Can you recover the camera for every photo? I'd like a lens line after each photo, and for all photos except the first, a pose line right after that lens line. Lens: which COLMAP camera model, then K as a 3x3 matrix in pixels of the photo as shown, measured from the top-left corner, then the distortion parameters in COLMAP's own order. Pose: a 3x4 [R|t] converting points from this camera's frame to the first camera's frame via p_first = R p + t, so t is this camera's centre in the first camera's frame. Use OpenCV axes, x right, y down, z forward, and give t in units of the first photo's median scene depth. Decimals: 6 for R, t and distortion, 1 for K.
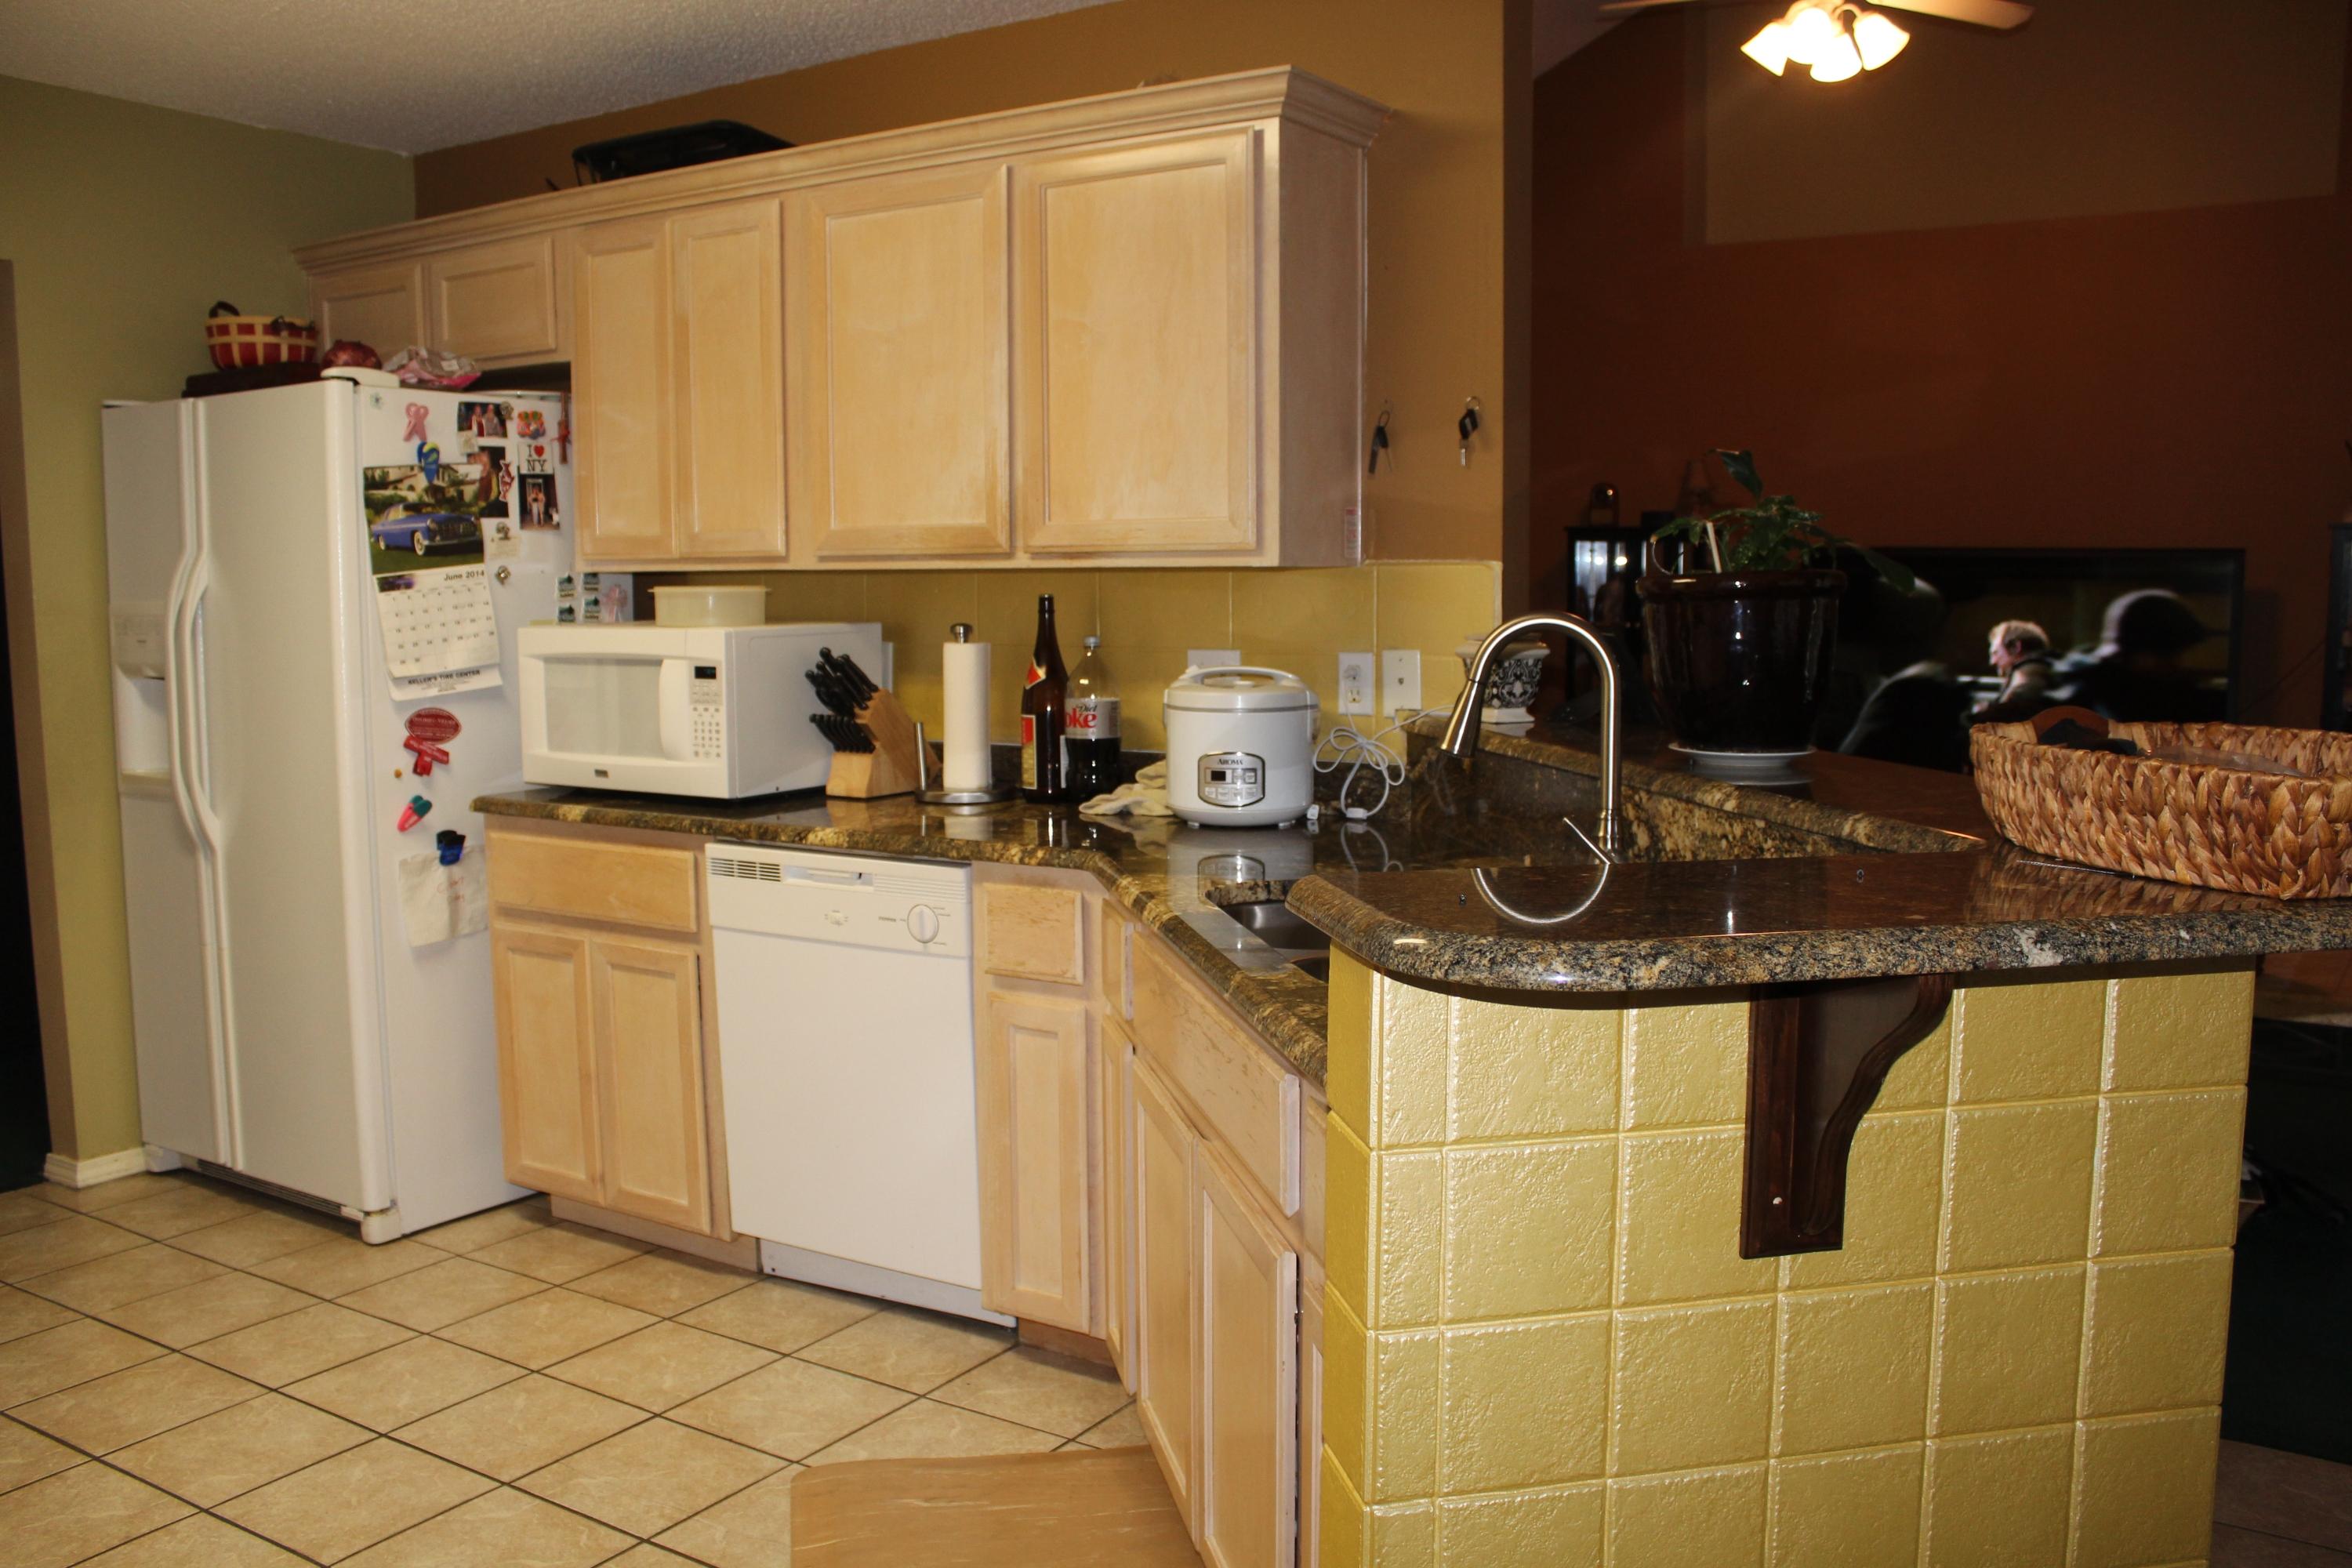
lens RADIAL K [[1943.3, 0, 1176.0], [0, 1943.3, 784.0], [0, 0, 1]] dist [-0.167052, 0.152556]
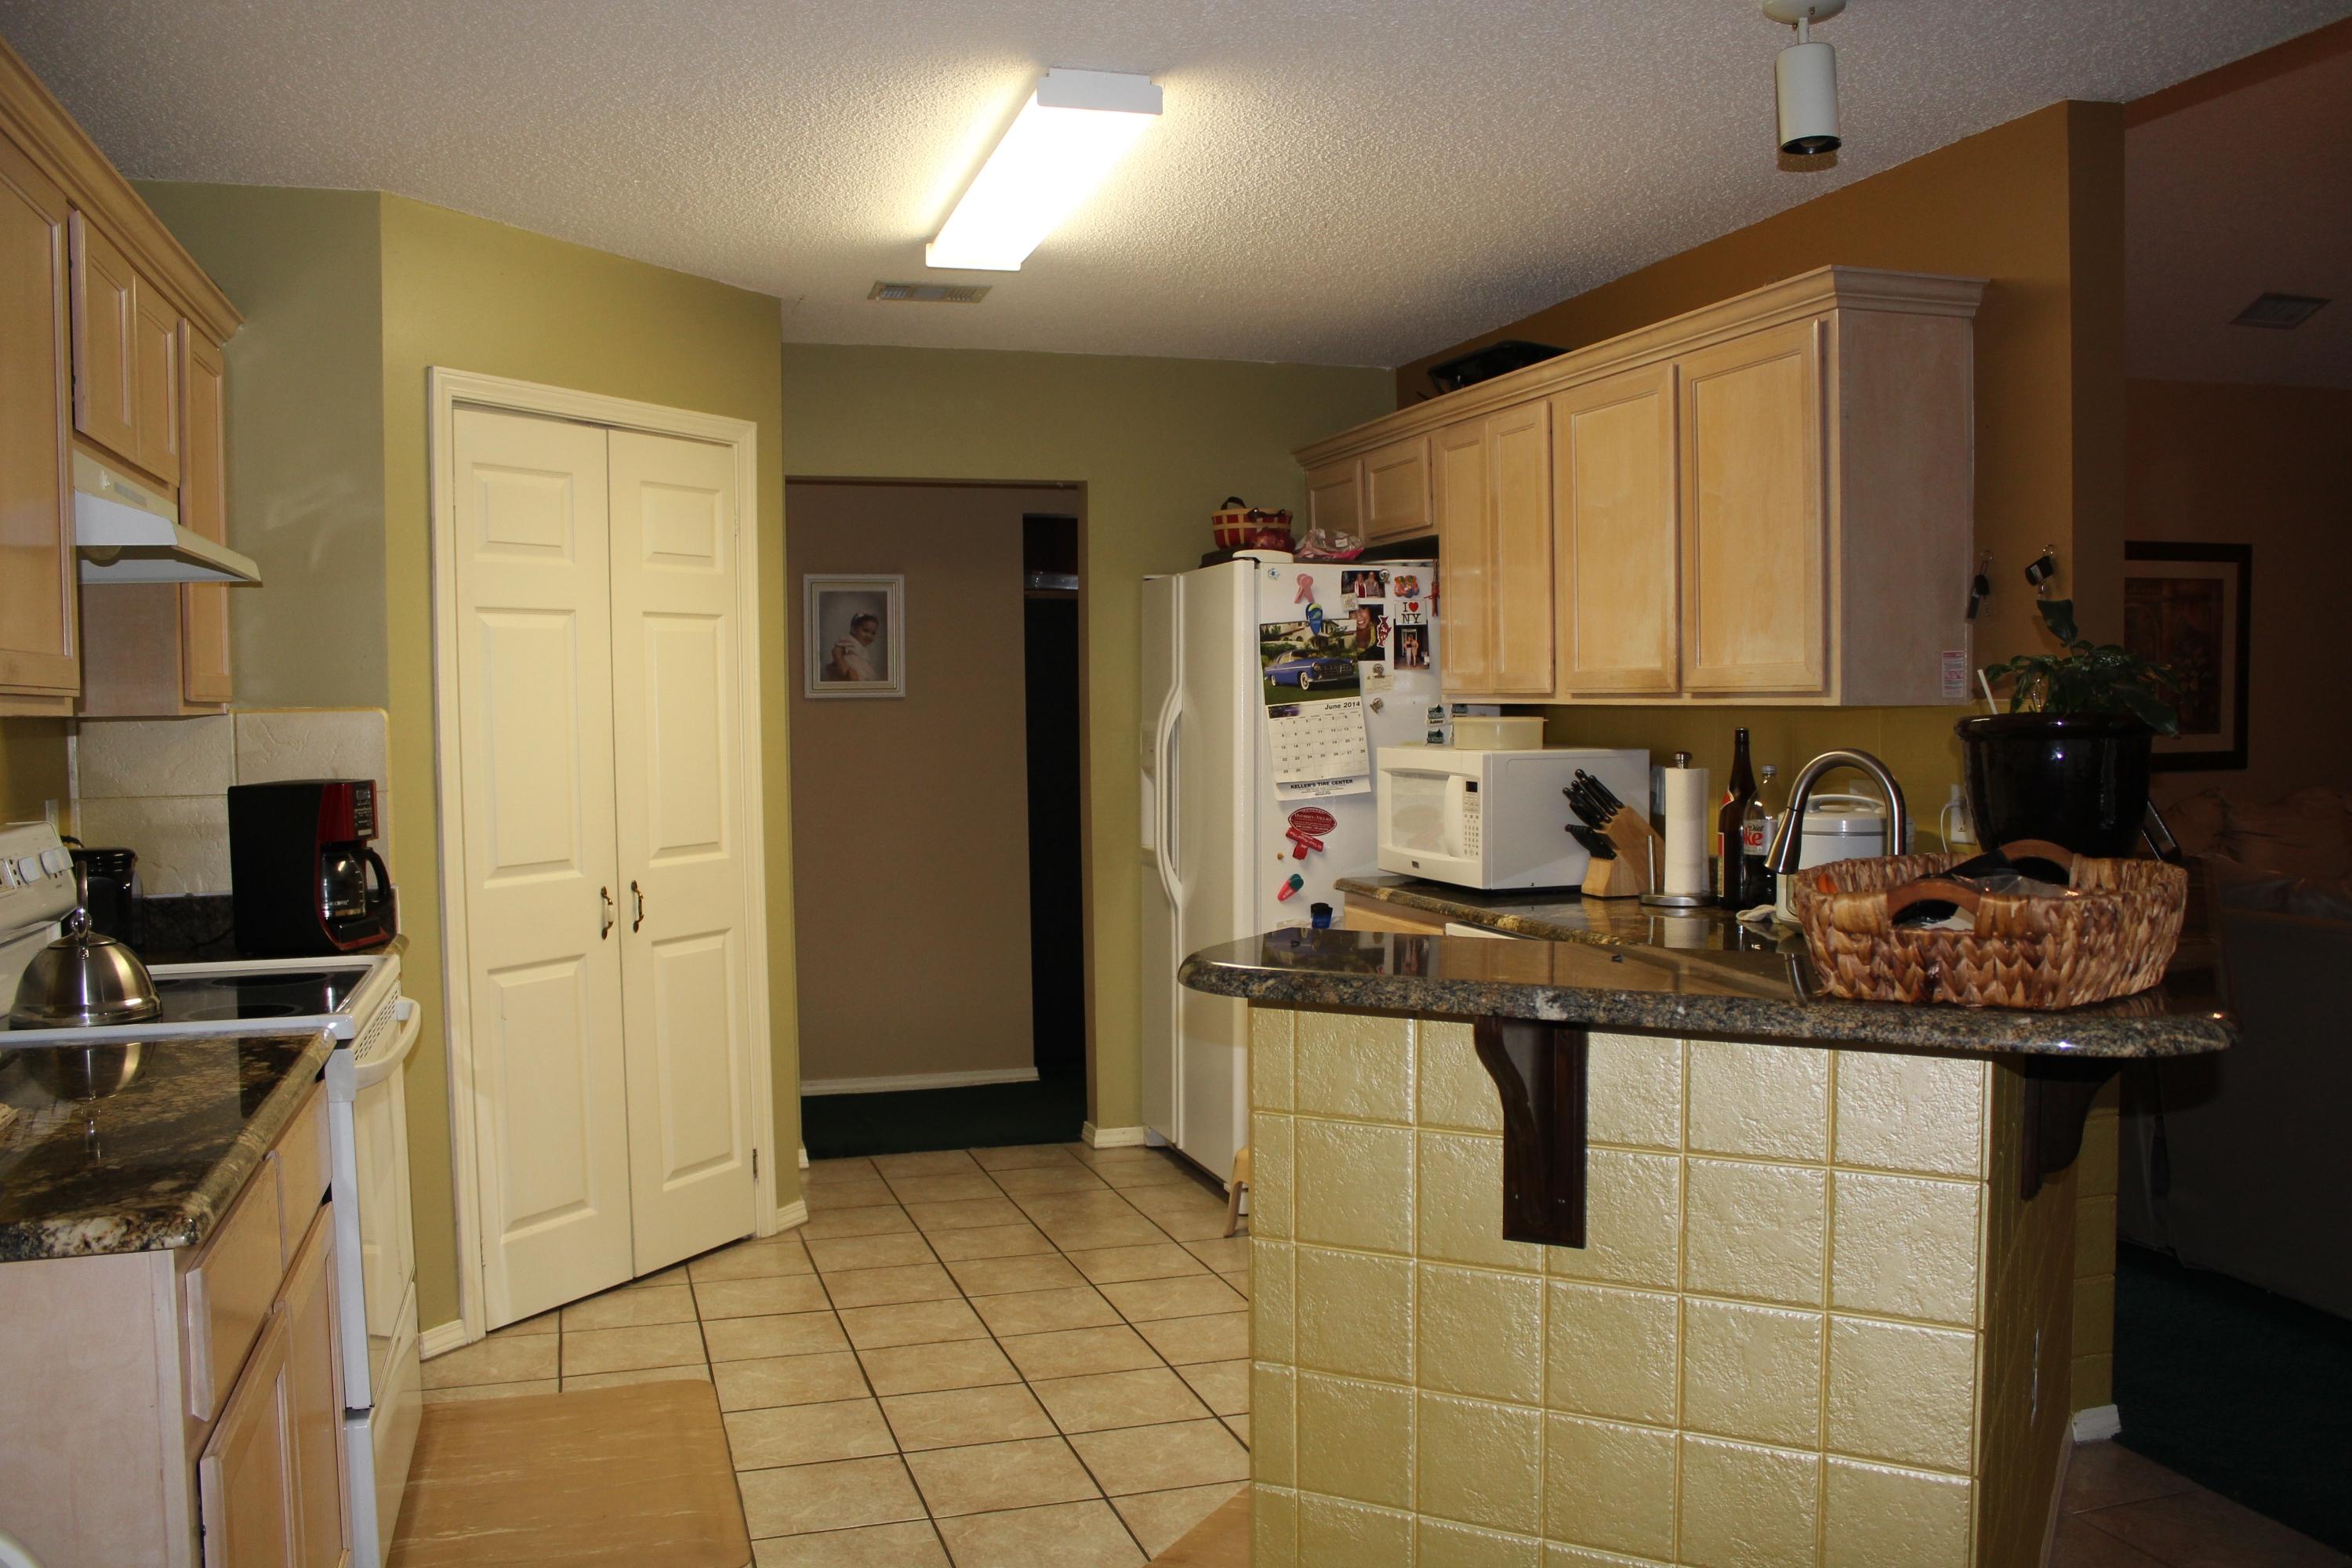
lens RADIAL K [[1943.3, 0, 1176.0], [0, 1943.3, 784.0], [0, 0, 1]] dist [-0.167052, 0.152556]
pose [[0.768078, 0.026261, -0.639818, 0.387403], [-0.065472, 0.997143, -0.037670, -0.000090], [0.637000, 0.070823, 0.767603, -0.076301]]
